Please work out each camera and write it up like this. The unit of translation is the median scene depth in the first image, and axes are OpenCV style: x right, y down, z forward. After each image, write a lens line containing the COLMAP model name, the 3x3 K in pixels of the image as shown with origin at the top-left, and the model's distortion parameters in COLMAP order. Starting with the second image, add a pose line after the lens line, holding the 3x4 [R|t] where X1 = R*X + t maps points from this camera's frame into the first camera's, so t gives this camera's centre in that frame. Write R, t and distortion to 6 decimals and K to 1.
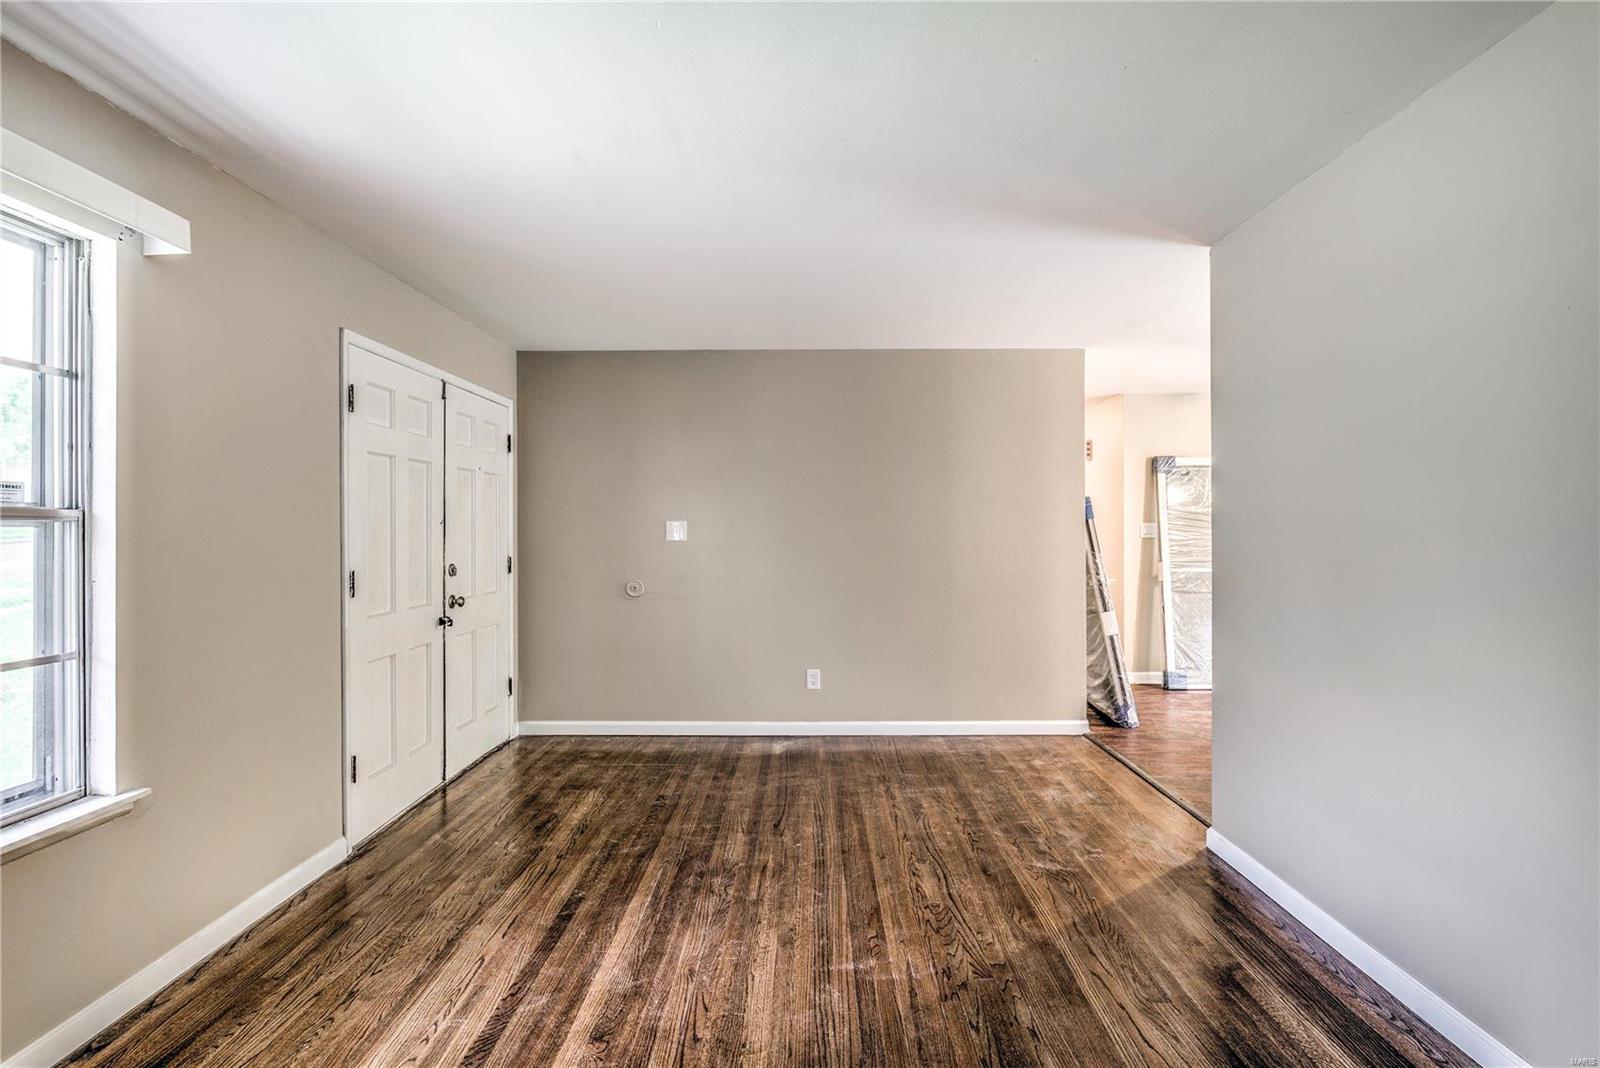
lens RADIAL K [[738.0, 0, 792.4], [0, 738.0, 529.7], [0, 0, 1]] dist [-0.012425, 0.006357]
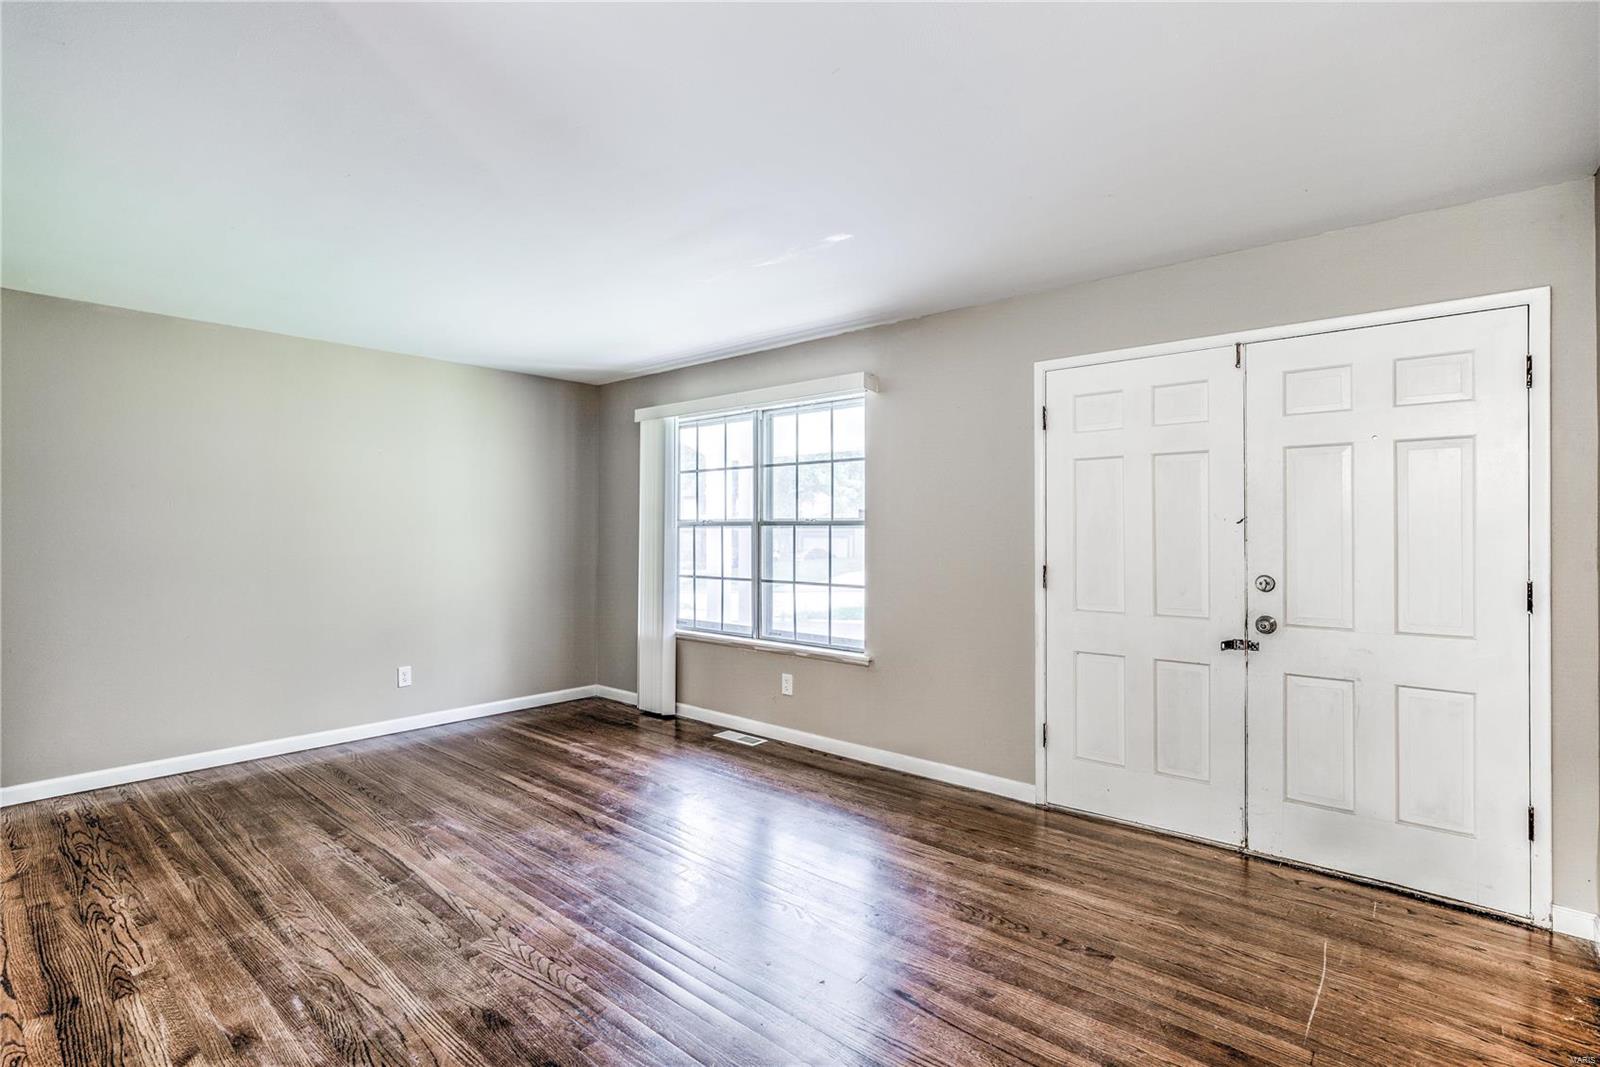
lens RADIAL K [[738.0, 0, 789.2], [0, 738.0, 529.4], [0, 0, 1]] dist [-0.012425, 0.006357]
pose [[-0.618234, 0.005708, -0.785973, 0.573169], [0.003372, 0.999984, 0.004610, -0.008283], [0.785987, 0.000199, -0.618244, 1.397845]]
